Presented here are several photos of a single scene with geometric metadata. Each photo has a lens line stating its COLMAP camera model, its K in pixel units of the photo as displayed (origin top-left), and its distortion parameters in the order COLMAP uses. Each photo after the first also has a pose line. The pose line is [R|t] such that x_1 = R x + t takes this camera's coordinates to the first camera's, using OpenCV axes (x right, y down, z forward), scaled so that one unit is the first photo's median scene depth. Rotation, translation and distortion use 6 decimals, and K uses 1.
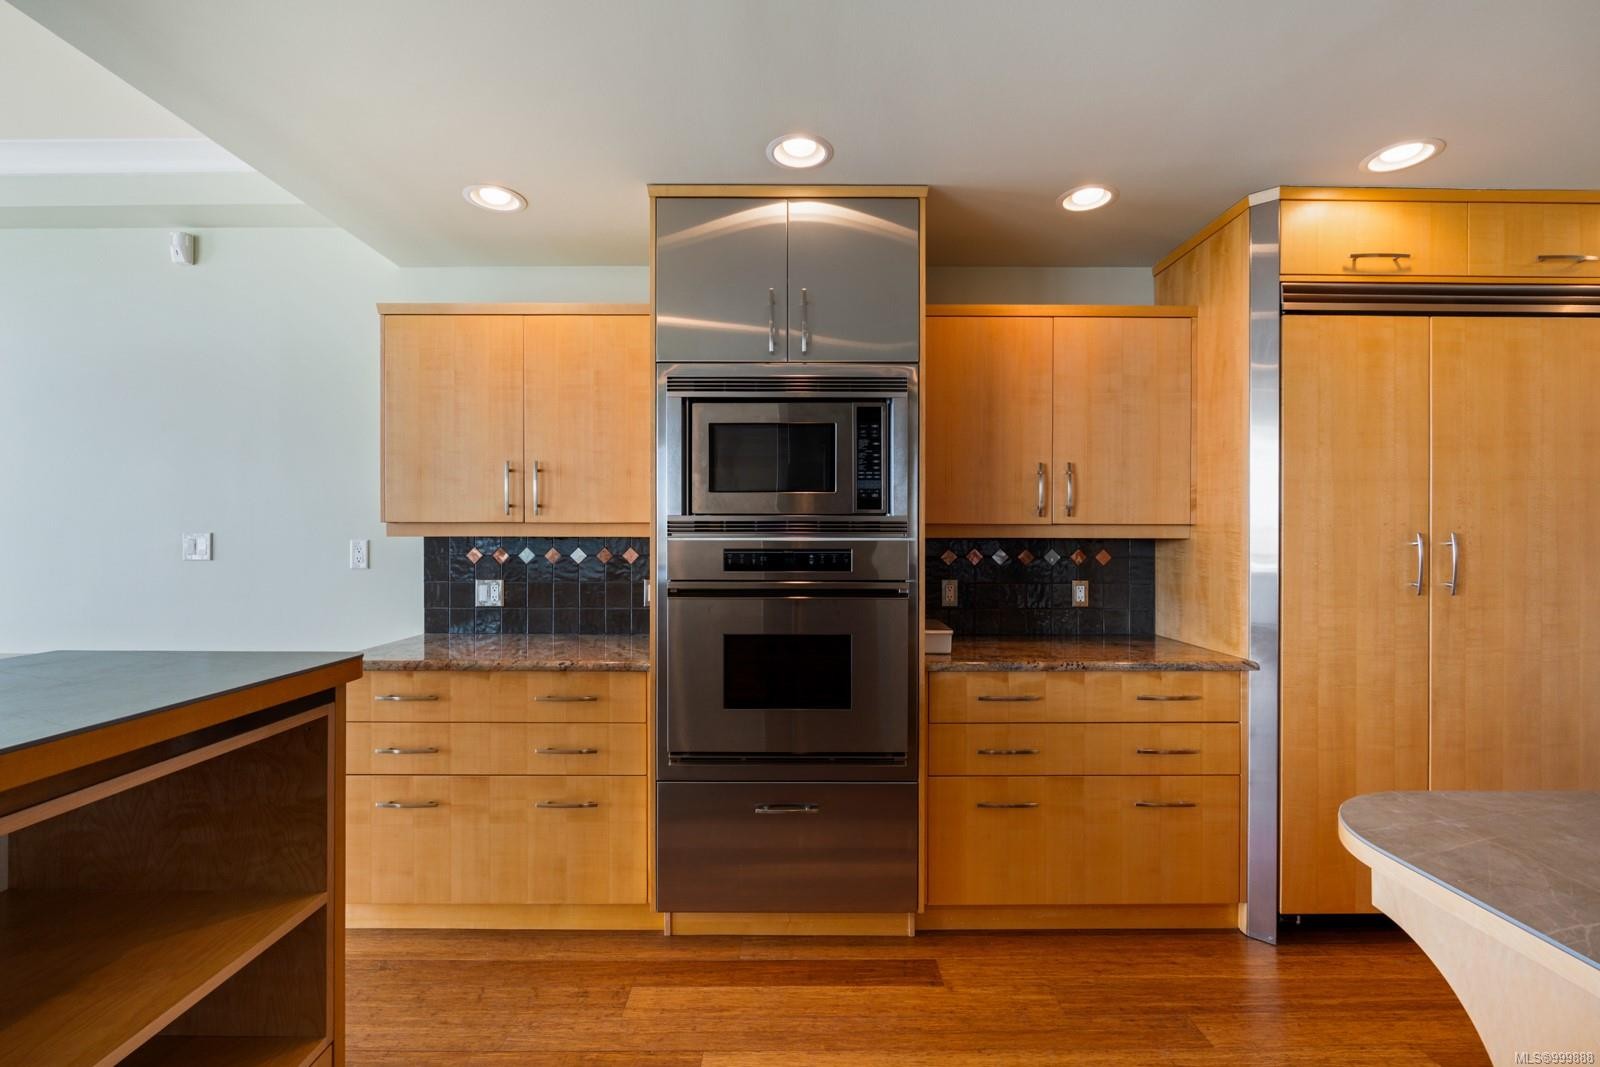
lens RADIAL K [[748.0, 0, 791.6], [0, 748.0, 532.0], [0, 0, 1]] dist [-0.005429, -0.000326]
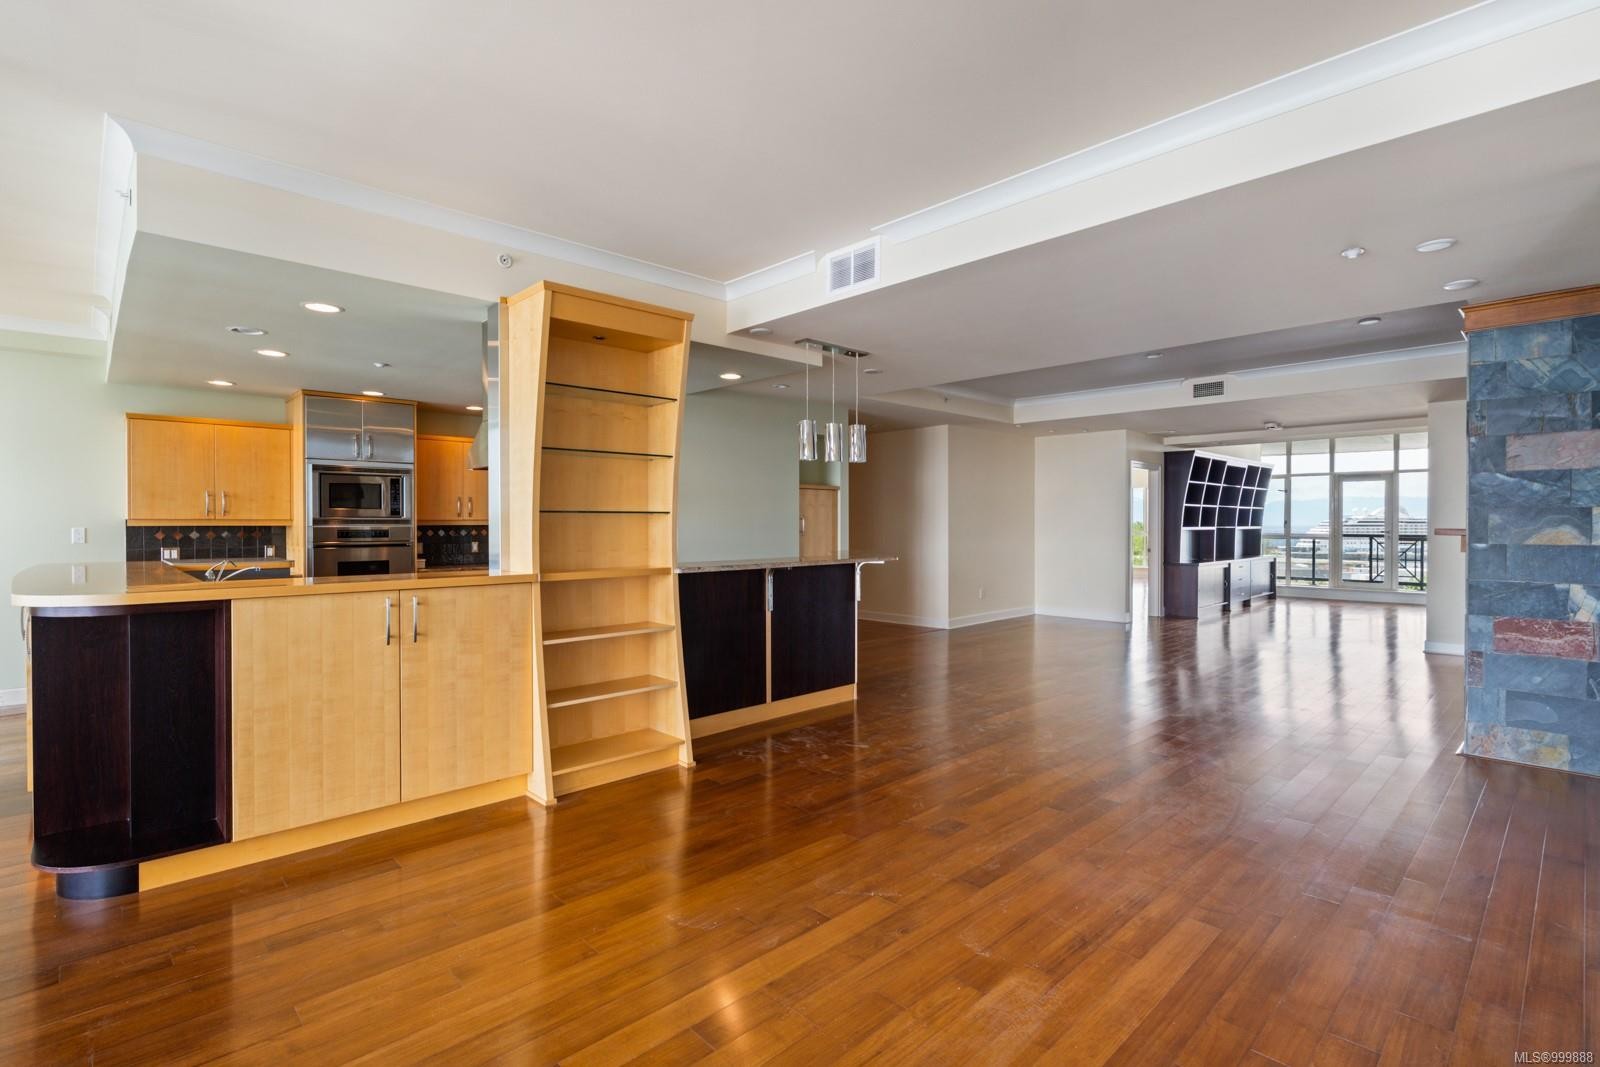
lens RADIAL K [[748.0, 0, 792.8], [0, 748.0, 525.6], [0, 0, 1]] dist [-0.005429, -0.000326]
pose [[0.739781, -0.005719, 0.672823, -0.549985], [-0.000507, 0.999959, 0.009057, -0.014219], [-0.672847, -0.007041, 0.739748, -1.687718]]
